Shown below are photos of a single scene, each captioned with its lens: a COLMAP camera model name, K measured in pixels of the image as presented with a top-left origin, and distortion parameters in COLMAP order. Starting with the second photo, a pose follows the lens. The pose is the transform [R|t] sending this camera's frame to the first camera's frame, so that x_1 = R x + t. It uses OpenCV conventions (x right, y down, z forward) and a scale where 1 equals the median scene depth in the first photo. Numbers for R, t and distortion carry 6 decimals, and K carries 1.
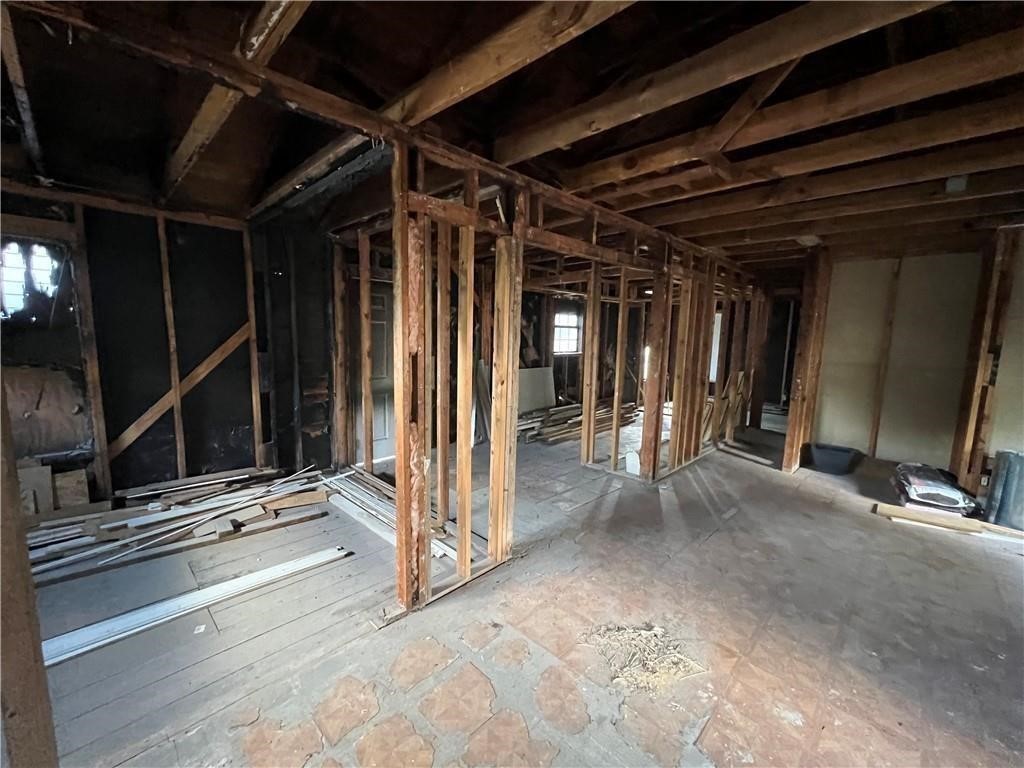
lens RADIAL K [[416.9, 0, 511.1], [0, 416.9, 386.5], [0, 0, 1]] dist [0.001537, 0.001092]
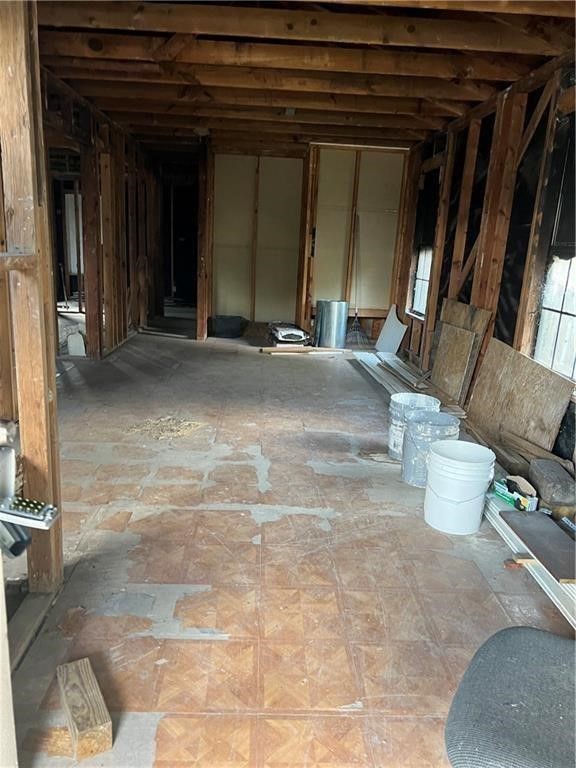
lens RADIAL K [[577.2, 0, 287.1], [0, 577.2, 385.3], [0, 0, 1]] dist [0.014473, -0.012614]
pose [[0.684767, -0.161782, 0.710578, -0.412518], [0.057973, 0.984050, 0.168178, 0.091909], [-0.726452, -0.073968, 0.683224, -0.342749]]
